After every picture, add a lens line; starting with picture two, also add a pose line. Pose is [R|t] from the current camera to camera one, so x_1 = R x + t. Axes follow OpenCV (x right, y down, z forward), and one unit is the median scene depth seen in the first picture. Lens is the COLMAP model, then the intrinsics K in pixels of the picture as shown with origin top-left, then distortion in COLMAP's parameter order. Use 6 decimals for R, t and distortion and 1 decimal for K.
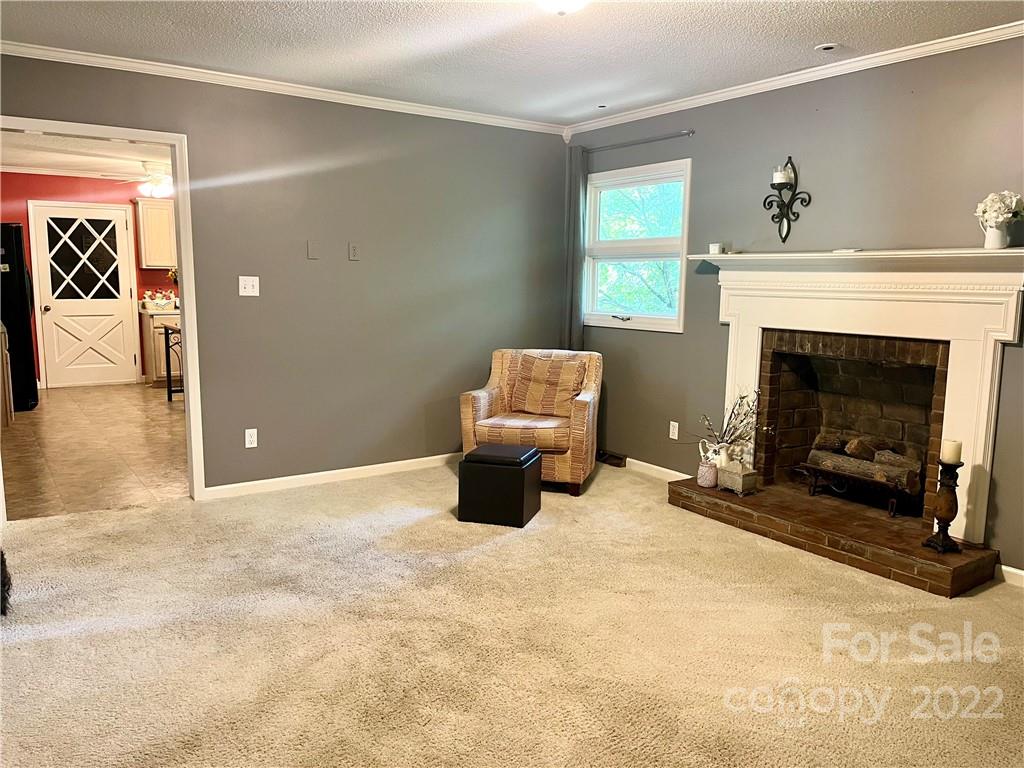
lens RADIAL K [[774.2, 0, 522.5], [0, 774.2, 389.5], [0, 0, 1]] dist [0.058404, -0.069796]
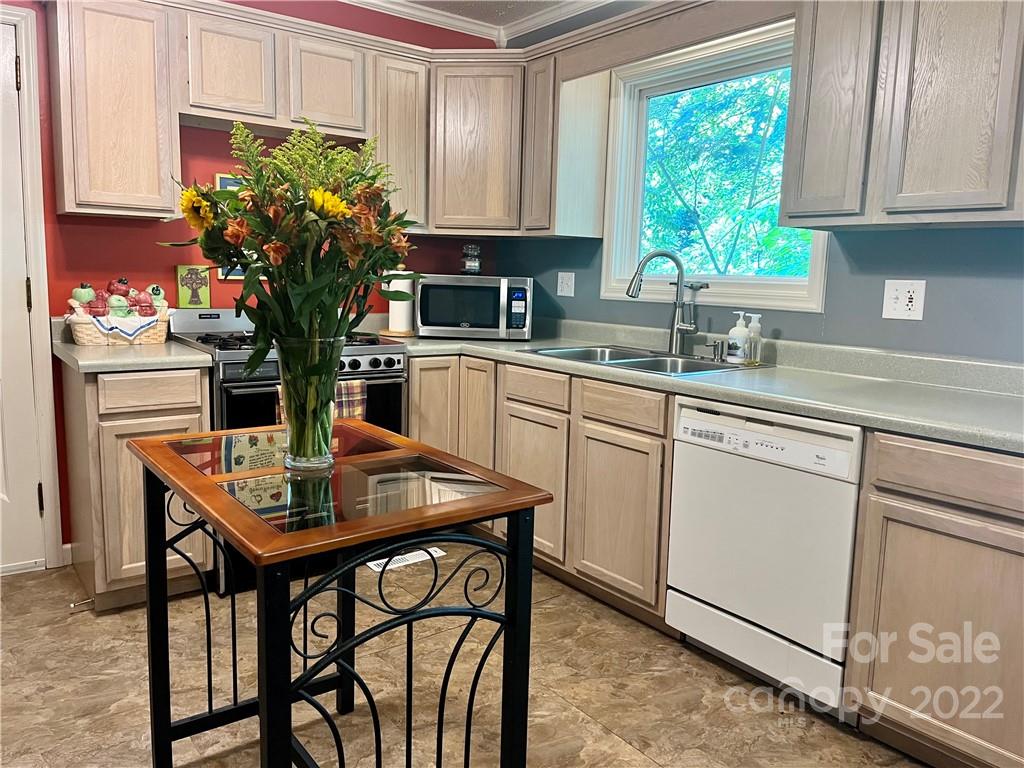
lens RADIAL K [[774.2, 0, 511.7], [0, 774.2, 381.3], [0, 0, 1]] dist [0.058404, -0.069796]
pose [[0.999261, 0.007029, 0.037800, -0.323166], [-0.006716, 0.999942, -0.008411, -0.088128], [-0.037857, 0.008151, 0.999250, 0.689568]]
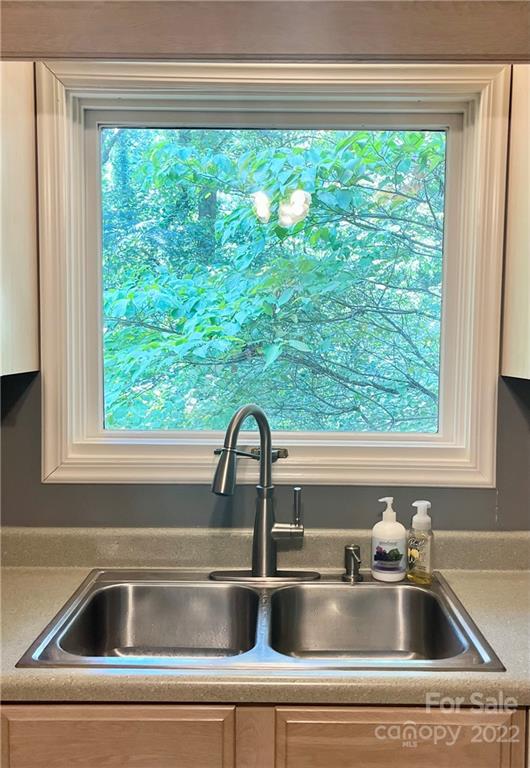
lens RADIAL K [[791.8, 0, 270.0], [0, 791.8, 388.2], [0, 0, 1]] dist [0.019691, 0.000000]
pose [[0.576244, -0.067847, 0.814457, -0.399241], [0.123406, 0.992345, -0.004647, -0.149777], [-0.807907, 0.103186, 0.580205, 0.902431]]
